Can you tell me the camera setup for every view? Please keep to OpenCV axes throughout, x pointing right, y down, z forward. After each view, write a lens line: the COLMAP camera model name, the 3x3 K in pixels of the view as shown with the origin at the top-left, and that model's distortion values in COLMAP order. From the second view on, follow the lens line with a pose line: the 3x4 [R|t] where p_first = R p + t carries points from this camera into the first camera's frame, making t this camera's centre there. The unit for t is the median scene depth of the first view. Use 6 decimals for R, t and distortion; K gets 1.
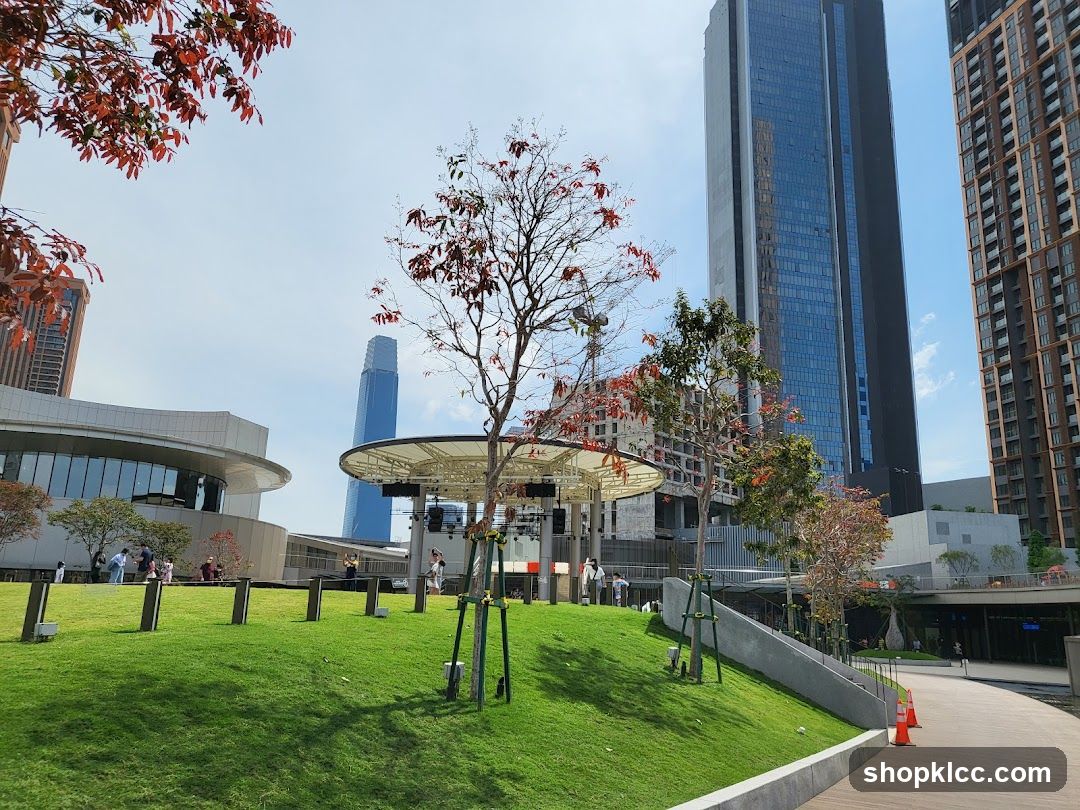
lens RADIAL K [[826.3, 0, 547.2], [0, 826.3, 408.6], [0, 0, 1]] dist [0.047058, 0.002519]
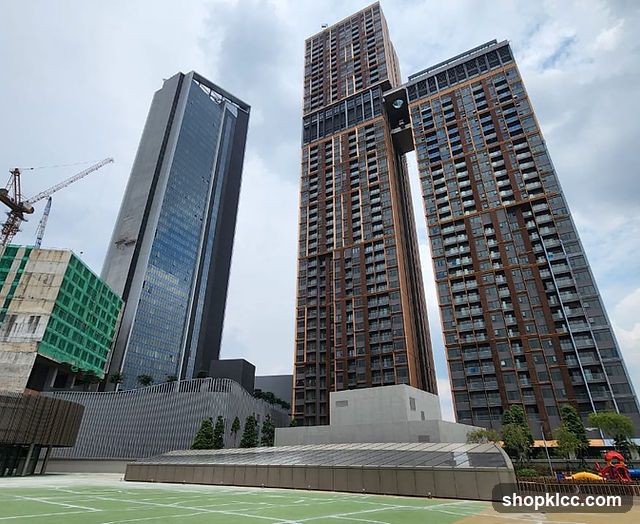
lens RADIAL K [[385.1, 0, 320.0], [0, 385.1, 262.0], [0, 0, 1]] dist [-0.000251, -0.000375]
pose [[0.686859, 0.311615, 0.656598, 0.017973], [-0.169158, 0.947153, -0.272556, 0.070954], [-0.706831, 0.076138, 0.703273, 0.433500]]
